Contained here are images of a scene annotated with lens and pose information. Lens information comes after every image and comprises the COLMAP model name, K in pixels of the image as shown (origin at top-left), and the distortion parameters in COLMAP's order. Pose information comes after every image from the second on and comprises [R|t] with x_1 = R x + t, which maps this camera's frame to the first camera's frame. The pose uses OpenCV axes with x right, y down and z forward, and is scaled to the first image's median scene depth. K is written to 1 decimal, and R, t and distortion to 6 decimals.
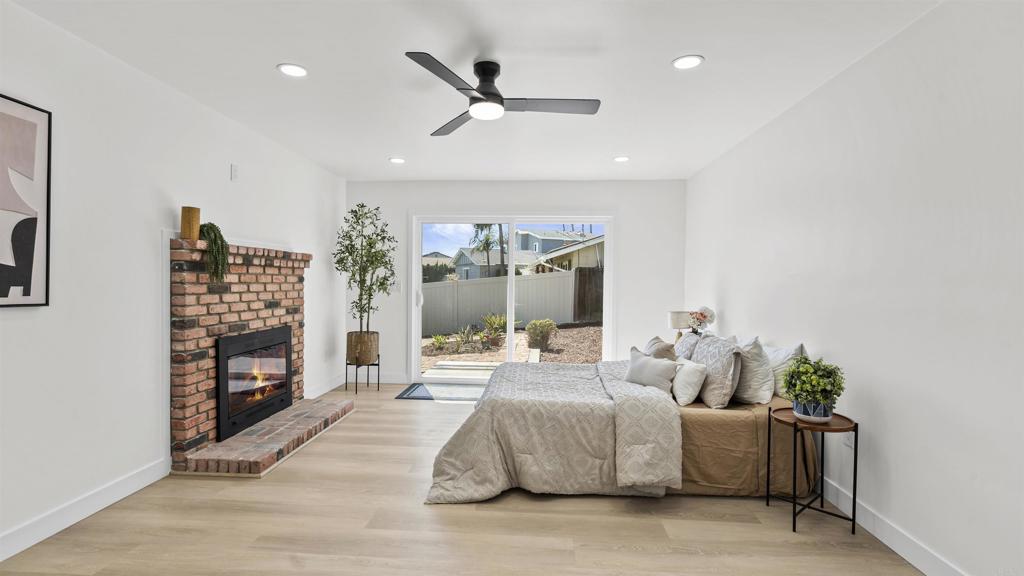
lens RADIAL K [[475.5, 0, 511.4], [0, 475.5, 289.1], [0, 0, 1]] dist [-0.000884, 0.000175]
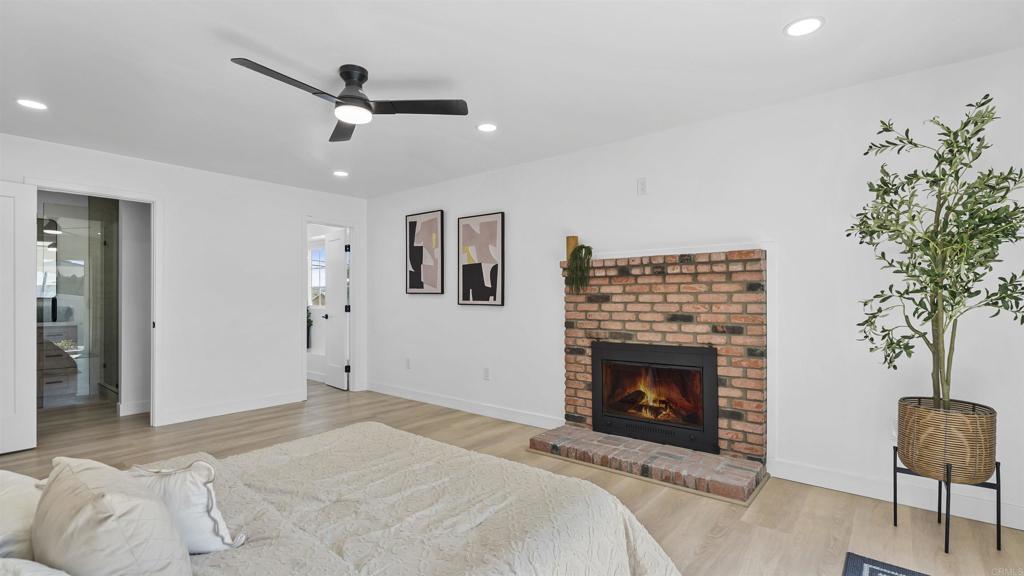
lens RADIAL K [[475.5, 0, 510.8], [0, 475.5, 290.6], [0, 0, 1]] dist [-0.000884, 0.000175]
pose [[-0.600092, -0.020829, -0.799660, 0.416326], [-0.014103, 0.999781, -0.015458, 0.000441], [0.799807, 0.002001, -0.600254, 1.441189]]
